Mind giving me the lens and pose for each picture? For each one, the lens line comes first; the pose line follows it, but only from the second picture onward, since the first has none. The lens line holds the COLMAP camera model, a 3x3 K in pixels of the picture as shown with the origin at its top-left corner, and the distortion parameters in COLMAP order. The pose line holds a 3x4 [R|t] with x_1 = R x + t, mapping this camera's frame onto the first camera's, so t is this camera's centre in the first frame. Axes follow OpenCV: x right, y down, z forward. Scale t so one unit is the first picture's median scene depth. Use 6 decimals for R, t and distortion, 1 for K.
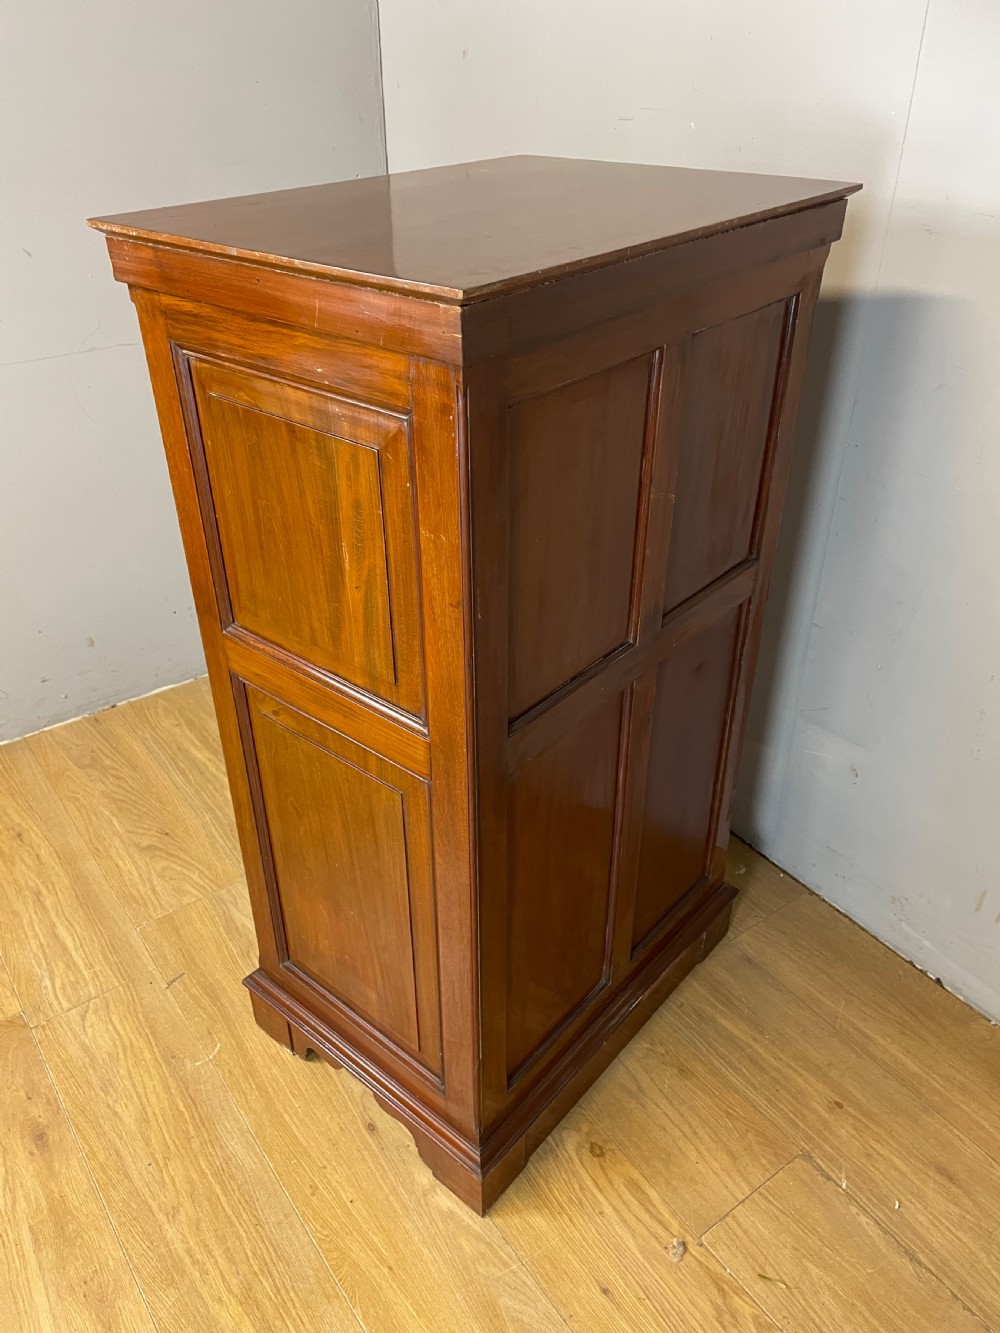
lens RADIAL K [[1005.9, 0, 489.4], [0, 1005.9, 675.6], [0, 0, 1]] dist [0.091108, -0.117817]
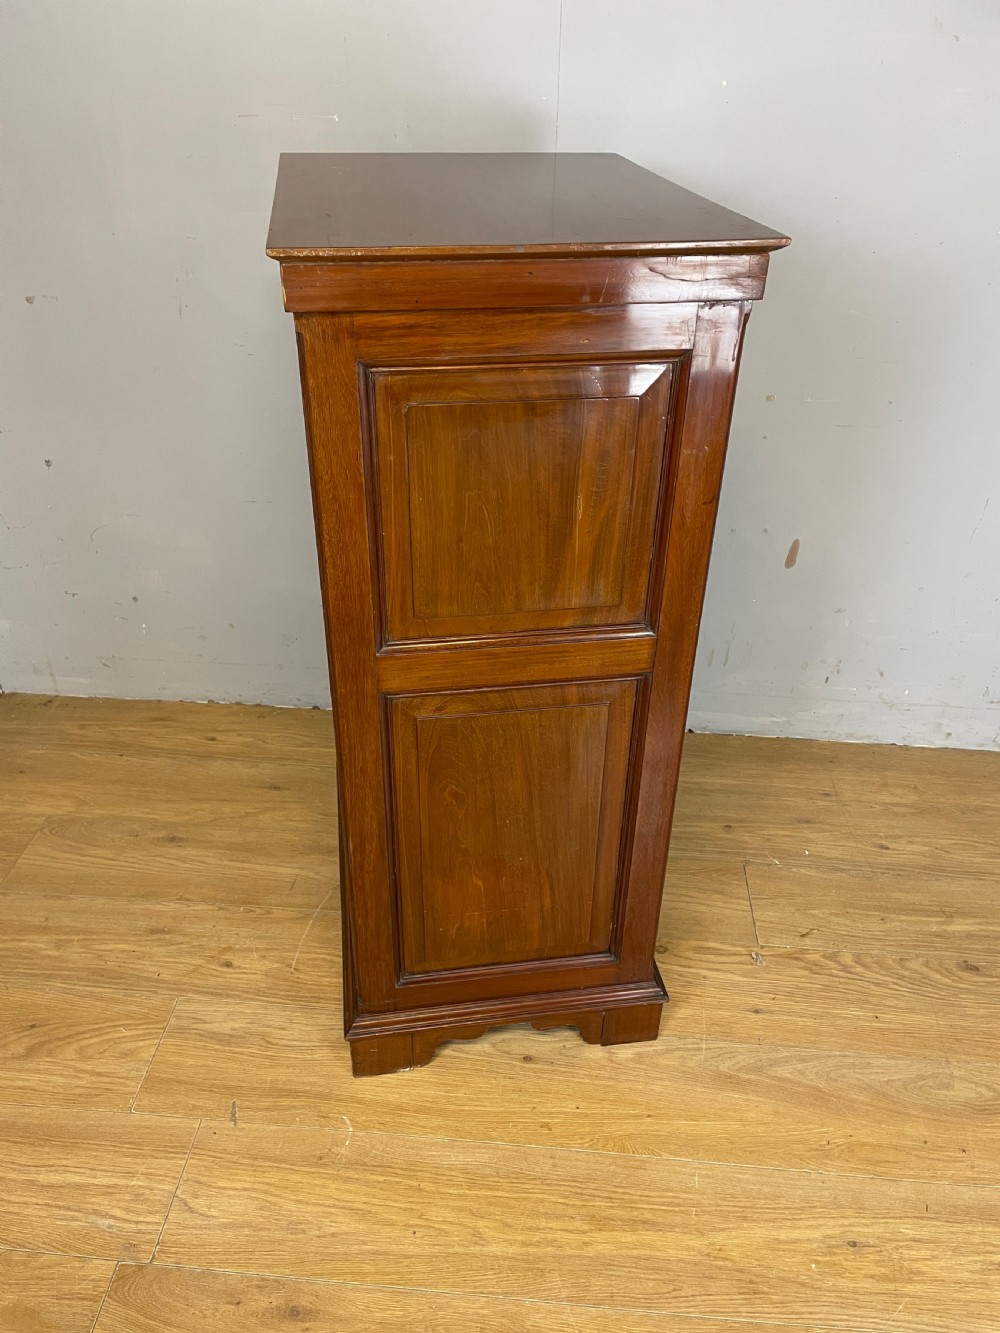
lens RADIAL K [[1005.9, 0, 493.2], [0, 1005.9, 677.2], [0, 0, 1]] dist [0.091108, -0.117817]
pose [[0.650557, -0.403909, 0.643143, -0.716670], [0.396325, 0.902946, 0.166179, -0.122375], [-0.647845, 0.146785, 0.747497, 0.173307]]
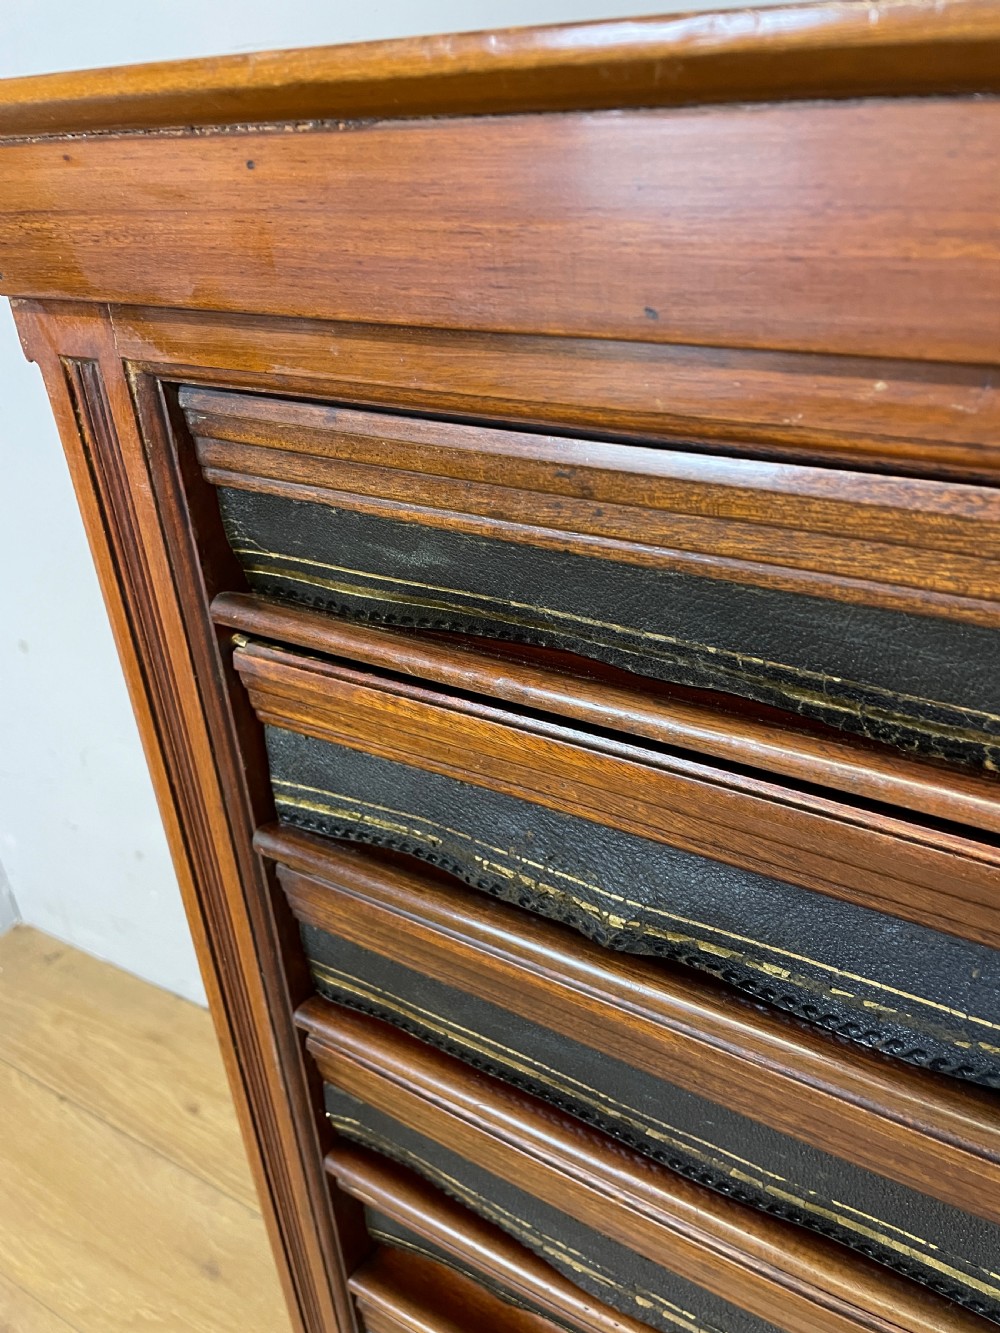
lens RADIAL K [[1036.1, 0, 498.5], [0, 1036.1, 666.1], [0, 0, 1]] dist [-0.005942, -0.019551]
pose [[0.915393, -0.222740, 0.335324, 0.034629], [0.251288, 0.966925, -0.043702, -0.241814], [-0.314499, 0.124268, 0.941089, 0.606013]]
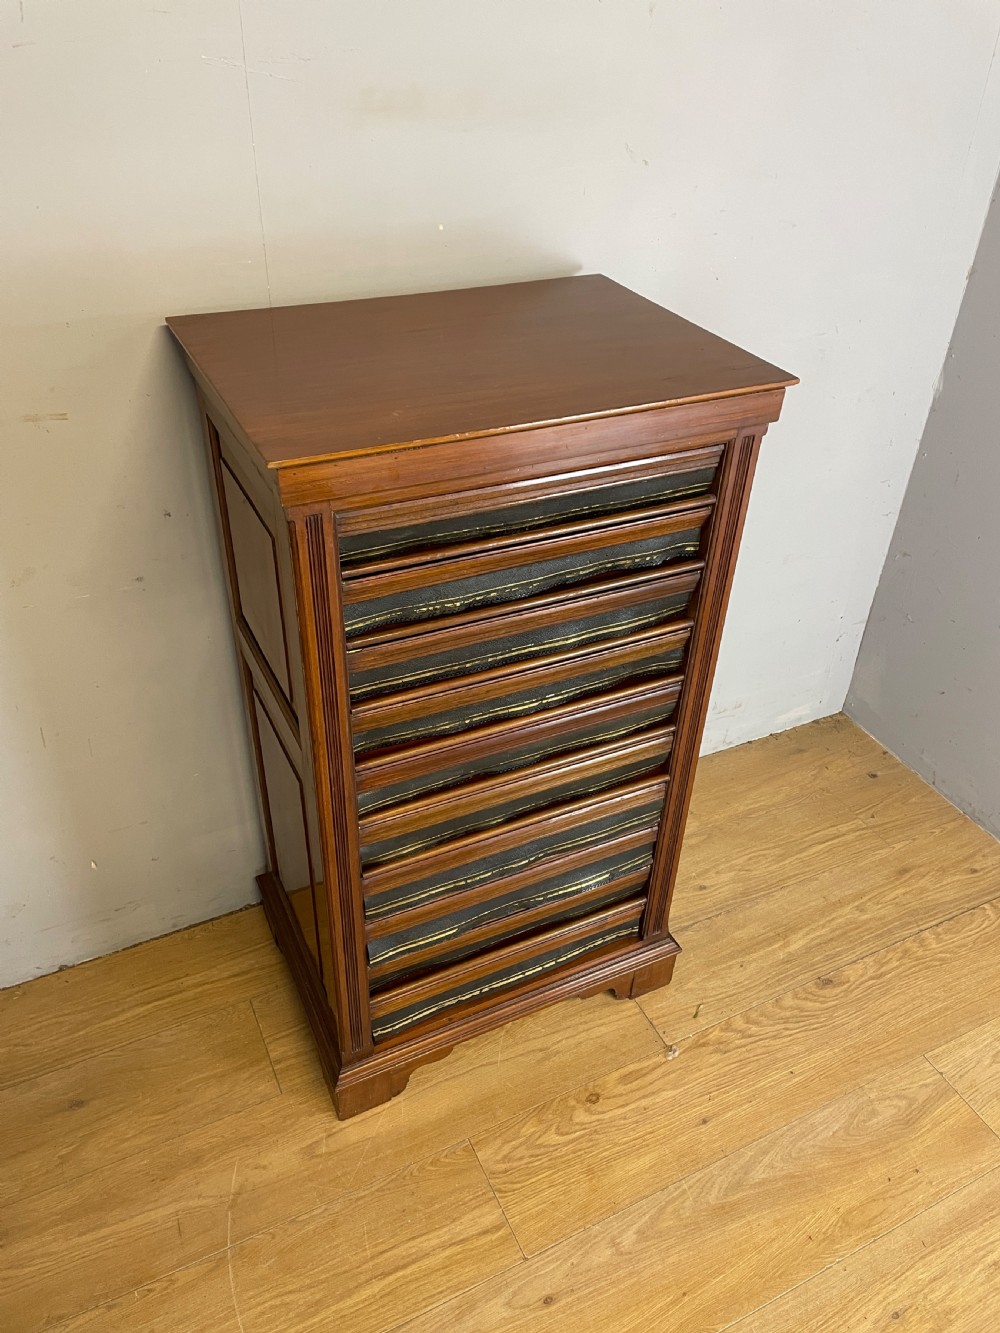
lens RADIAL K [[1005.9, 0, 500.2], [0, 1005.9, 653.2], [0, 0, 1]] dist [0.091108, -0.117817]
pose [[0.161299, -0.557482, 0.814369, -0.630651], [0.505911, 0.755213, 0.416782, -0.514830], [-0.847370, 0.344772, 0.403851, 0.445742]]
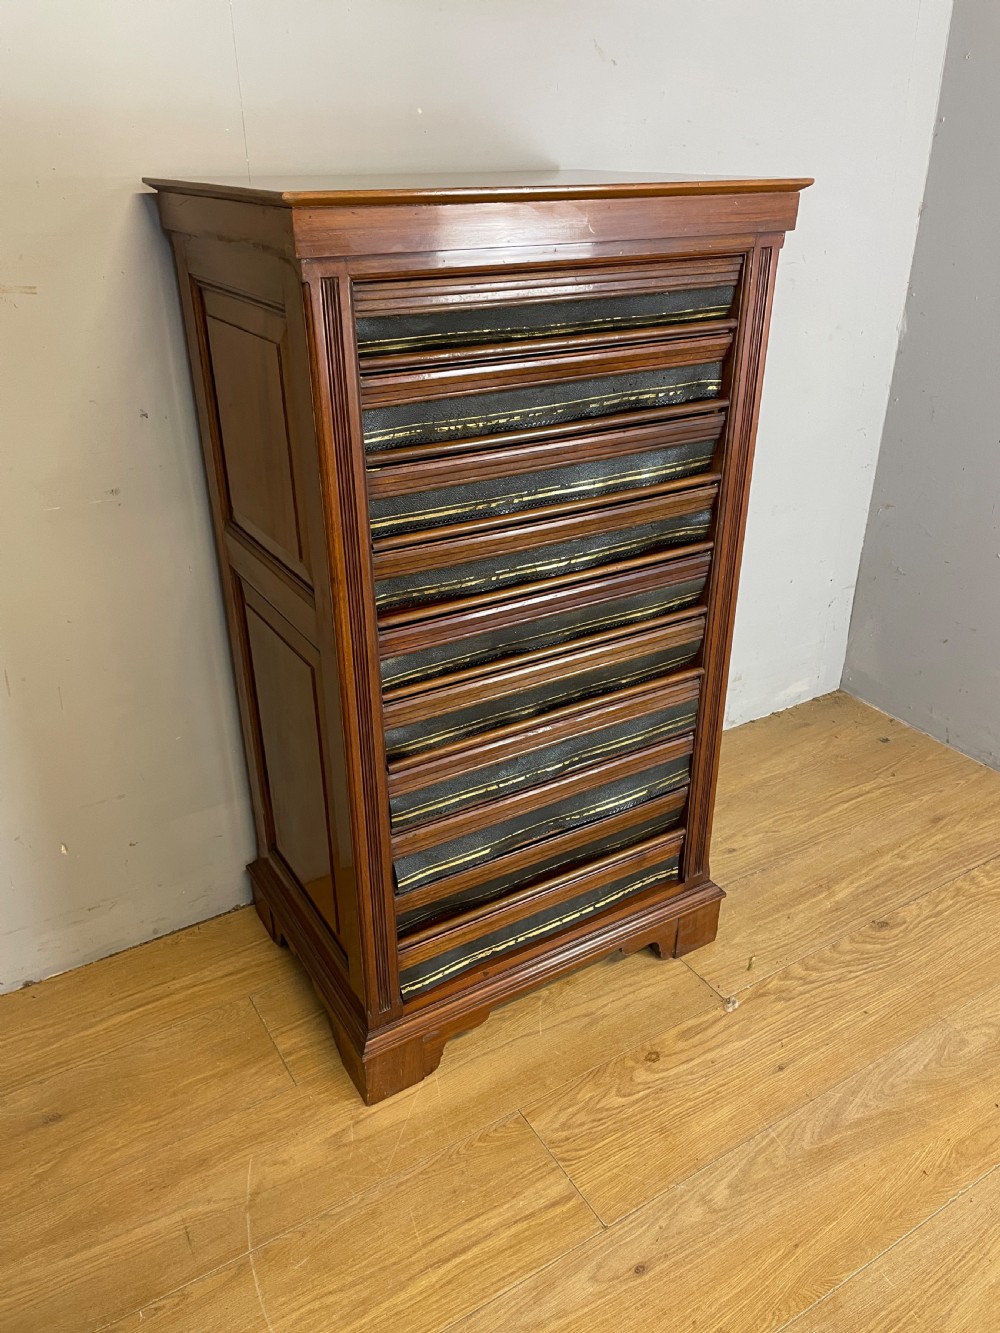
lens RADIAL K [[1005.9, 0, 494.4], [0, 1005.9, 657.2], [0, 0, 1]] dist [0.091108, -0.117817]
pose [[0.072780, -0.441046, 0.894529, -0.705070], [0.544449, 0.769046, 0.334880, -0.314665], [-0.835631, 0.462652, 0.296098, 0.662075]]
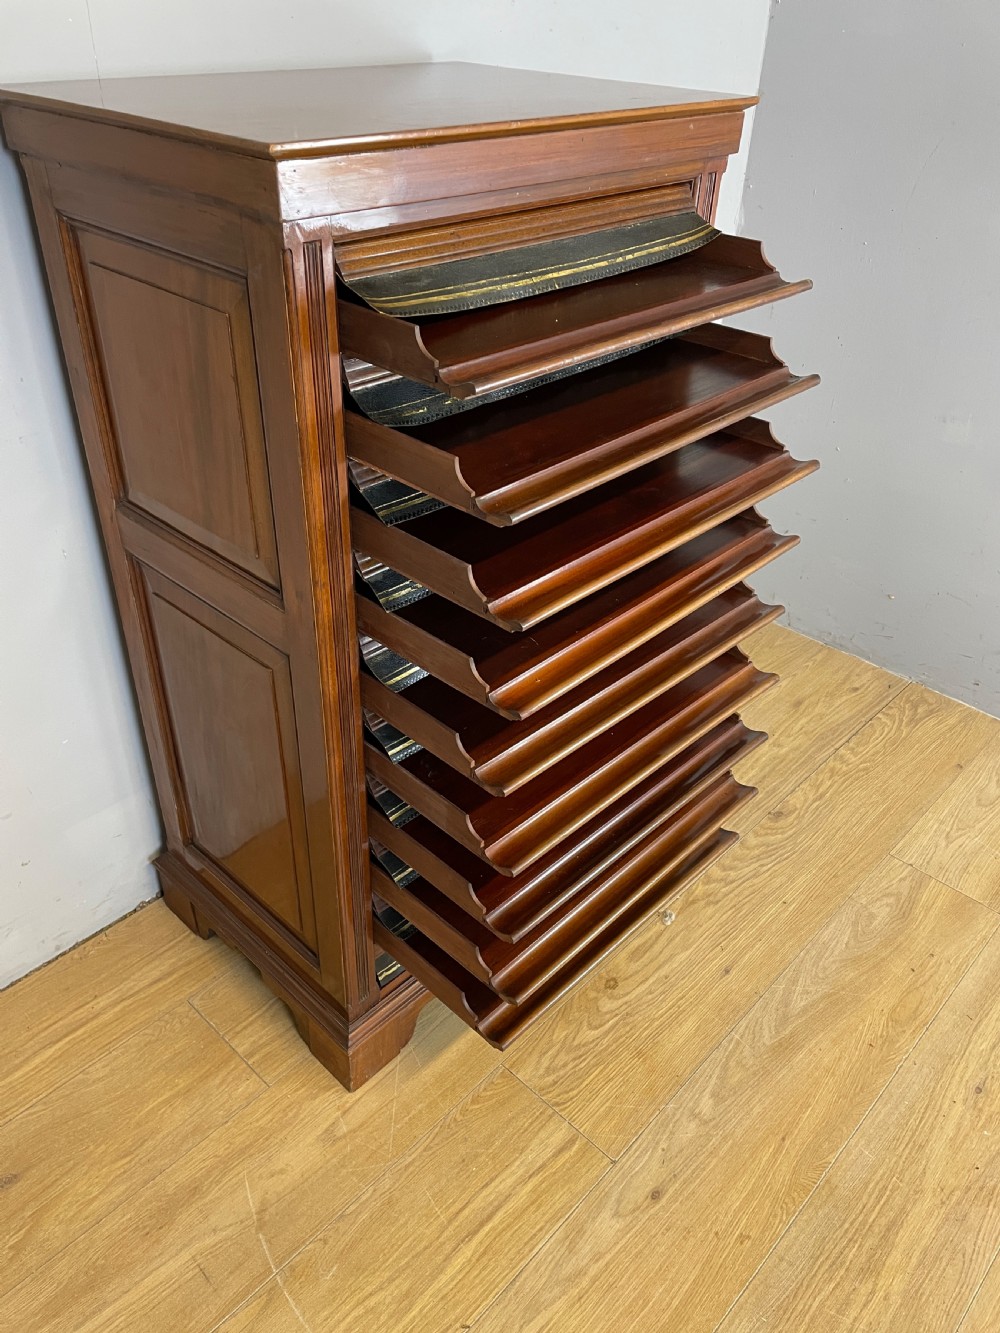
lens RADIAL K [[1005.9, 0, 488.2], [0, 1005.9, 659.5], [0, 0, 1]] dist [0.091108, -0.117817]
pose [[-0.185248, -0.547455, 0.816074, -0.600671], [0.512073, 0.655010, 0.555647, -0.462259], [-0.838728, 0.520822, 0.158997, 0.792392]]
